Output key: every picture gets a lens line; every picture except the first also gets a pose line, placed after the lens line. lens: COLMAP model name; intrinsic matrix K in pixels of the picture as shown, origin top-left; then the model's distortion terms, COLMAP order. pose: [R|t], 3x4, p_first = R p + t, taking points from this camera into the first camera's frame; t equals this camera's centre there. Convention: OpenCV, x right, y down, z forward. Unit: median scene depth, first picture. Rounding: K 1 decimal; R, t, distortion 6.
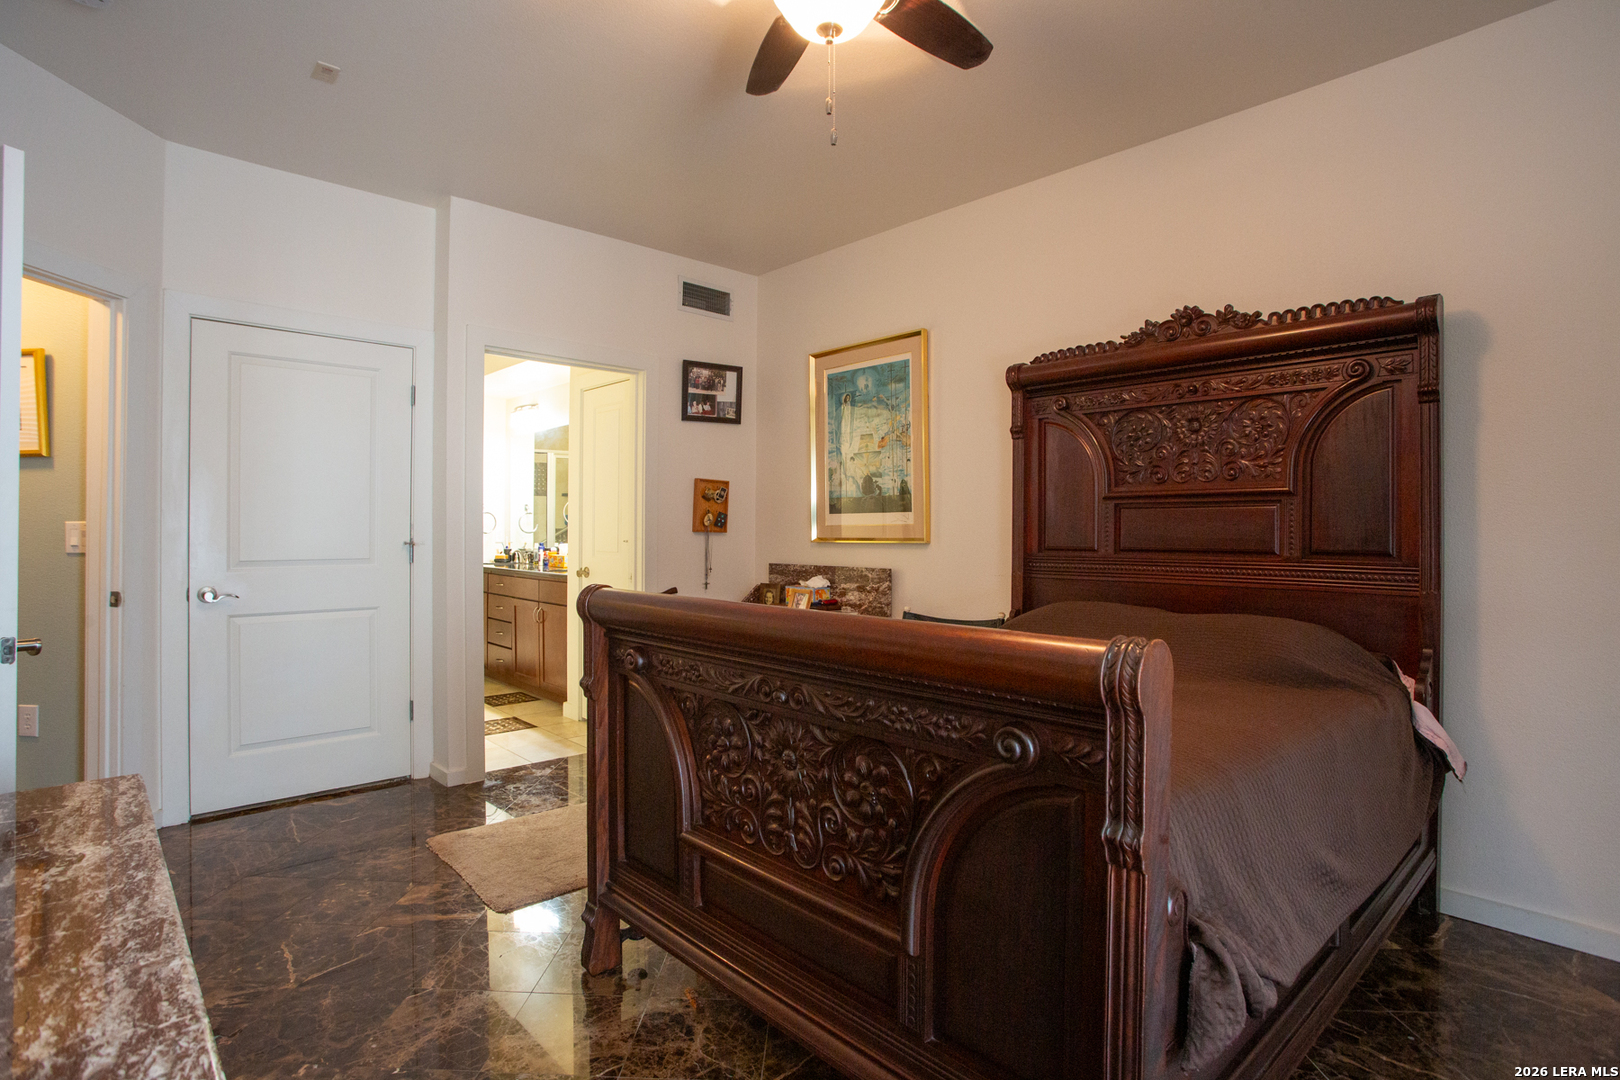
lens RADIAL K [[847.9, 0, 804.8], [0, 847.9, 541.1], [0, 0, 1]] dist [-0.001138, 0.000117]
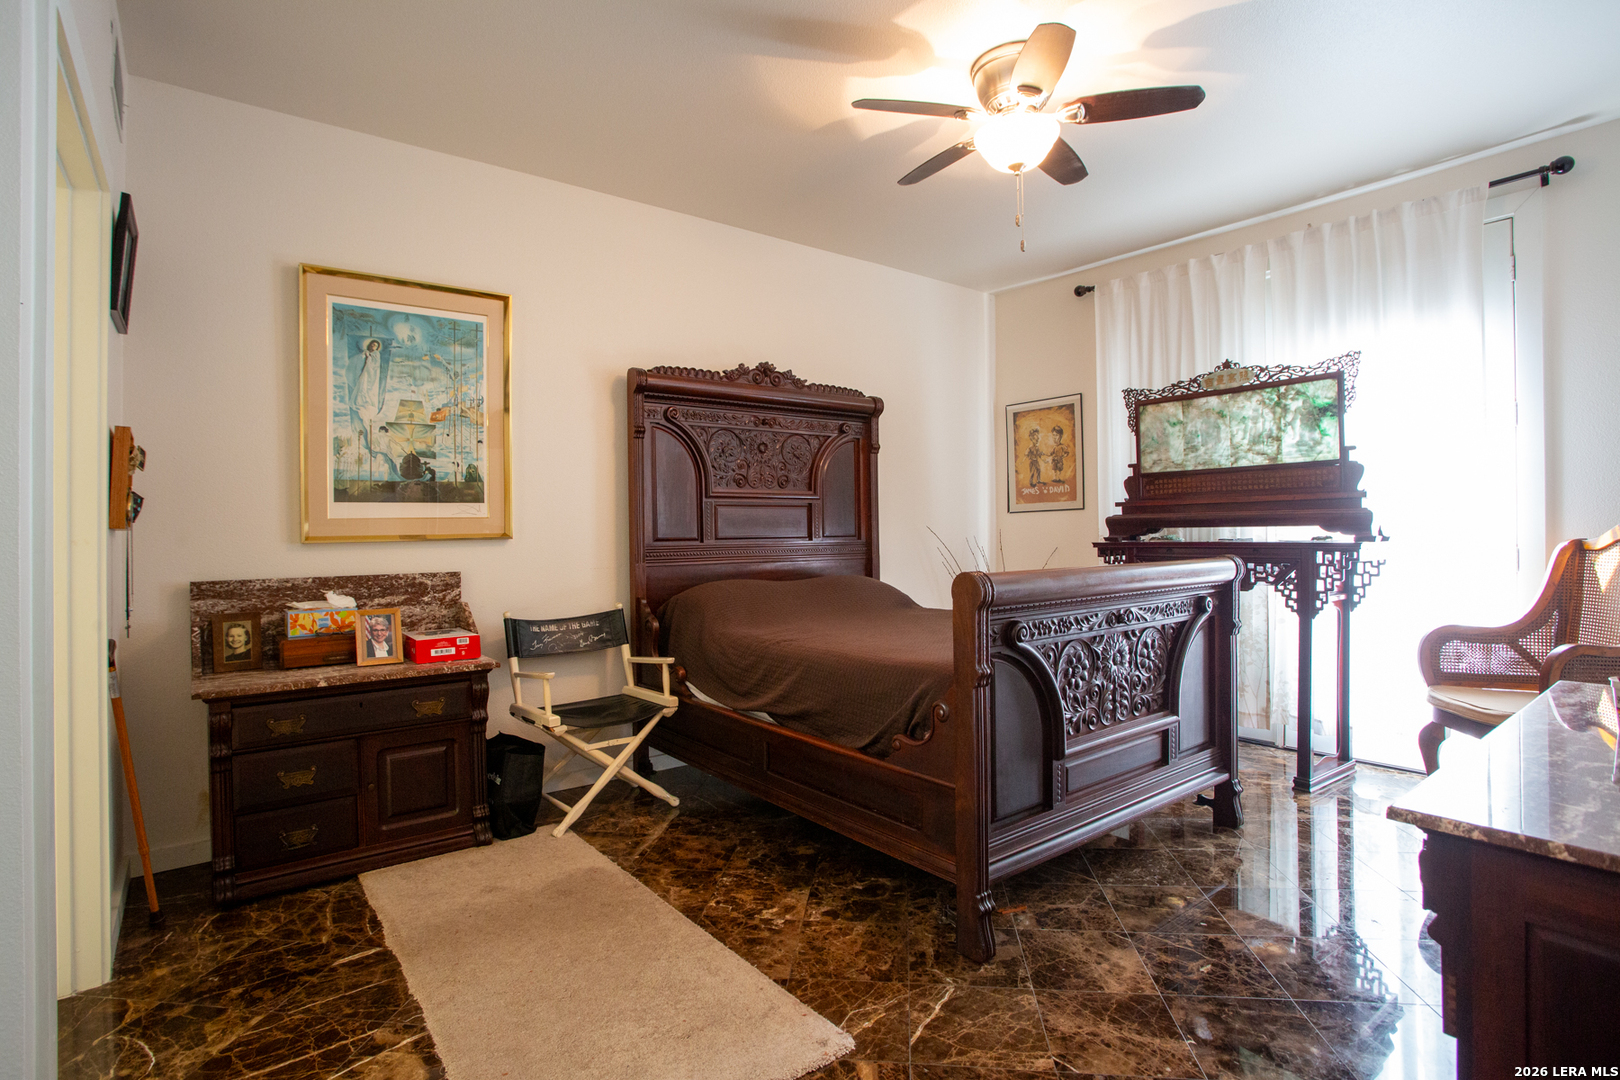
lens RADIAL K [[847.9, 0, 808.2], [0, 847.9, 526.6], [0, 0, 1]] dist [-0.001138, 0.000117]
pose [[0.077056, -0.009011, 0.996986, -0.681087], [0.019541, 0.999781, 0.007526, -0.010375], [-0.996835, 0.018902, 0.077215, 0.595207]]
